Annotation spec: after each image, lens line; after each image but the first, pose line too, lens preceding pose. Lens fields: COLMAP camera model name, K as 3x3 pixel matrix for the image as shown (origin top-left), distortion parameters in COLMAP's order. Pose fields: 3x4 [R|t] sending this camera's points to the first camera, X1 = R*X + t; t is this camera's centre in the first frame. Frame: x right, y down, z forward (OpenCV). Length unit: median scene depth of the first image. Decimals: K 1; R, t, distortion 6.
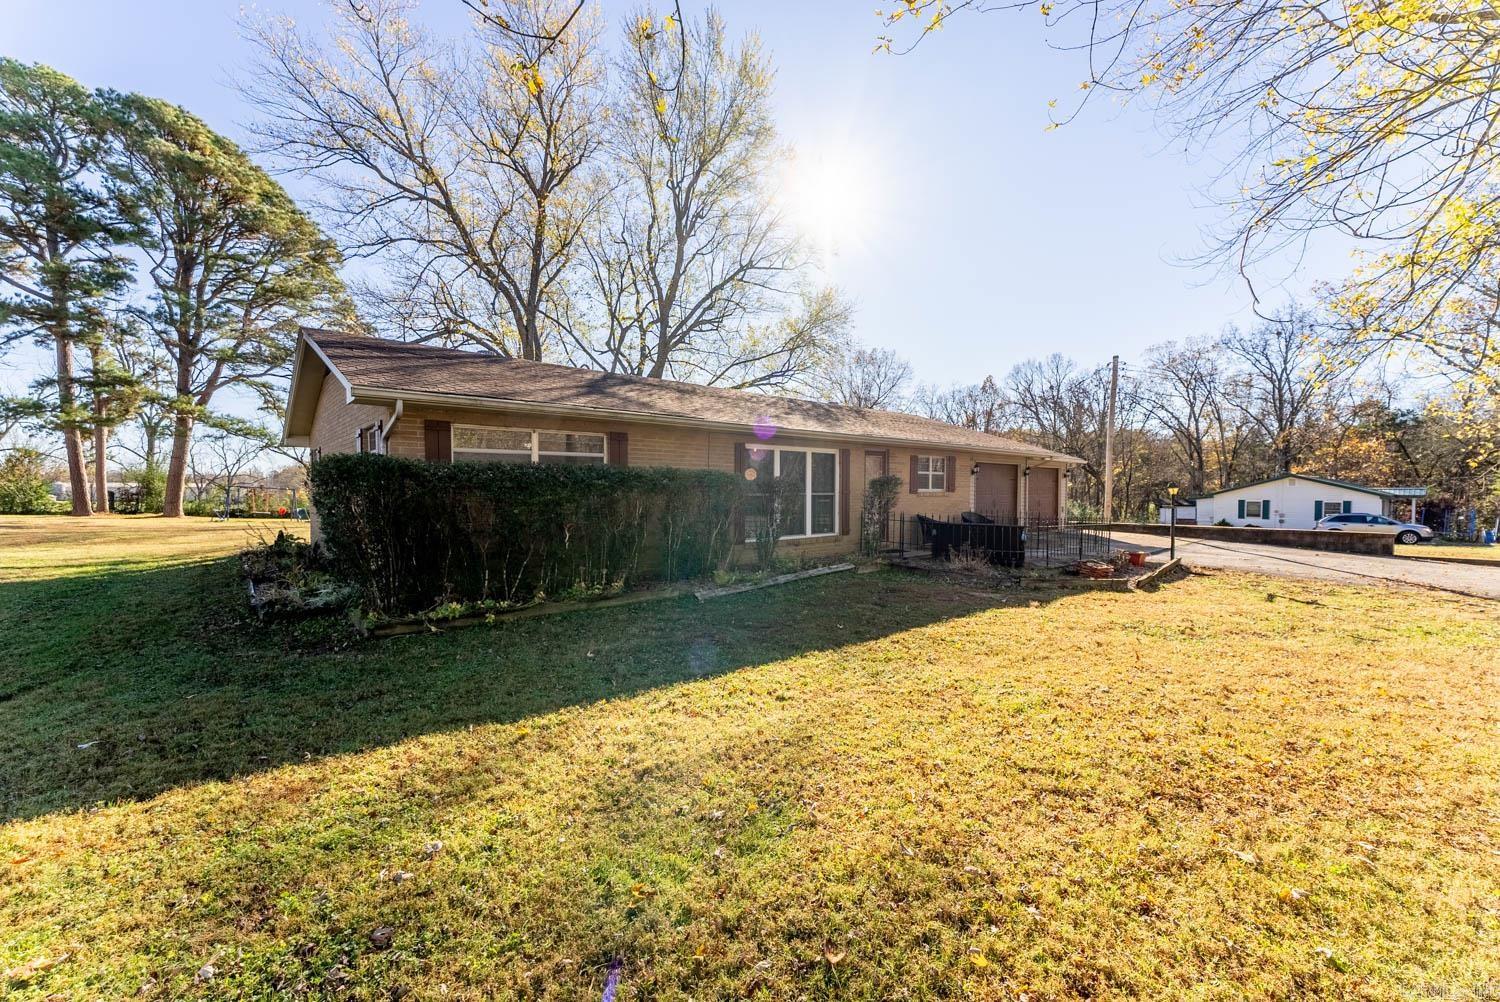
lens RADIAL K [[596.4, 0, 750.9], [0, 596.4, 493.9], [0, 0, 1]] dist [0.002729, 0.000029]
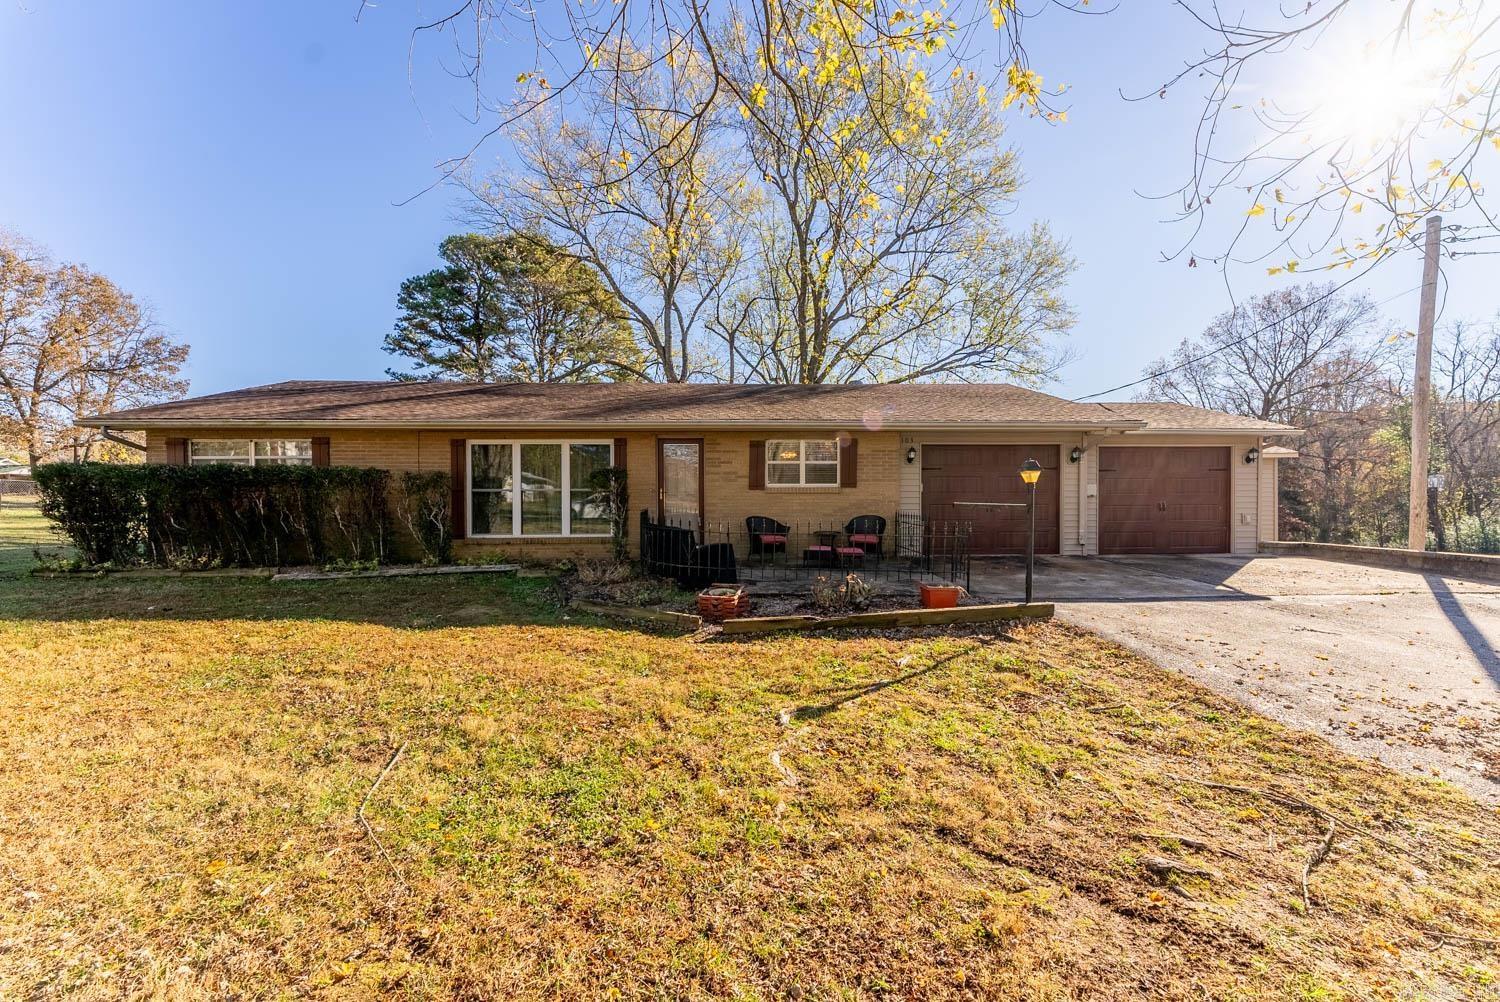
lens RADIAL K [[596.4, 0, 751.2], [0, 596.4, 506.0], [0, 0, 1]] dist [0.002729, 0.000029]
pose [[0.786838, -0.007432, -0.617114, 0.848112], [0.002650, 0.999959, -0.008663, 0.032052], [0.617153, 0.005181, 0.786826, 0.435774]]
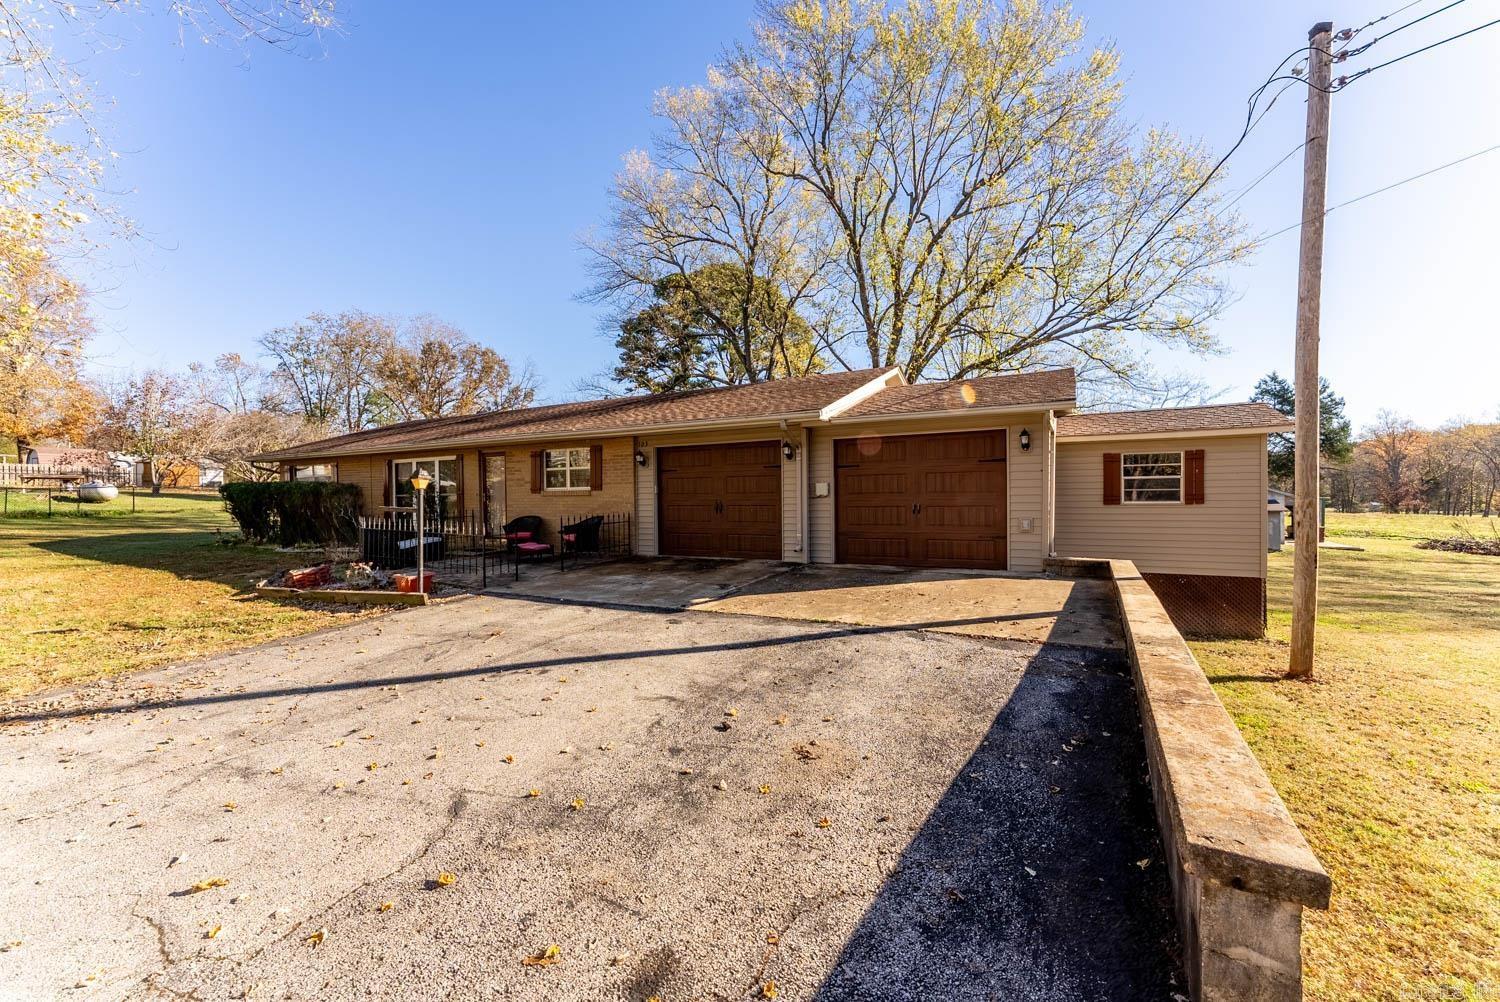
lens RADIAL K [[596.4, 0, 753.2], [0, 596.4, 505.9], [0, 0, 1]] dist [0.002729, 0.000029]
pose [[0.364498, -0.000924, -0.931204, 1.418312], [-0.001986, 0.999996, -0.001770, 0.023939], [0.931202, 0.002494, 0.364495, 1.109855]]
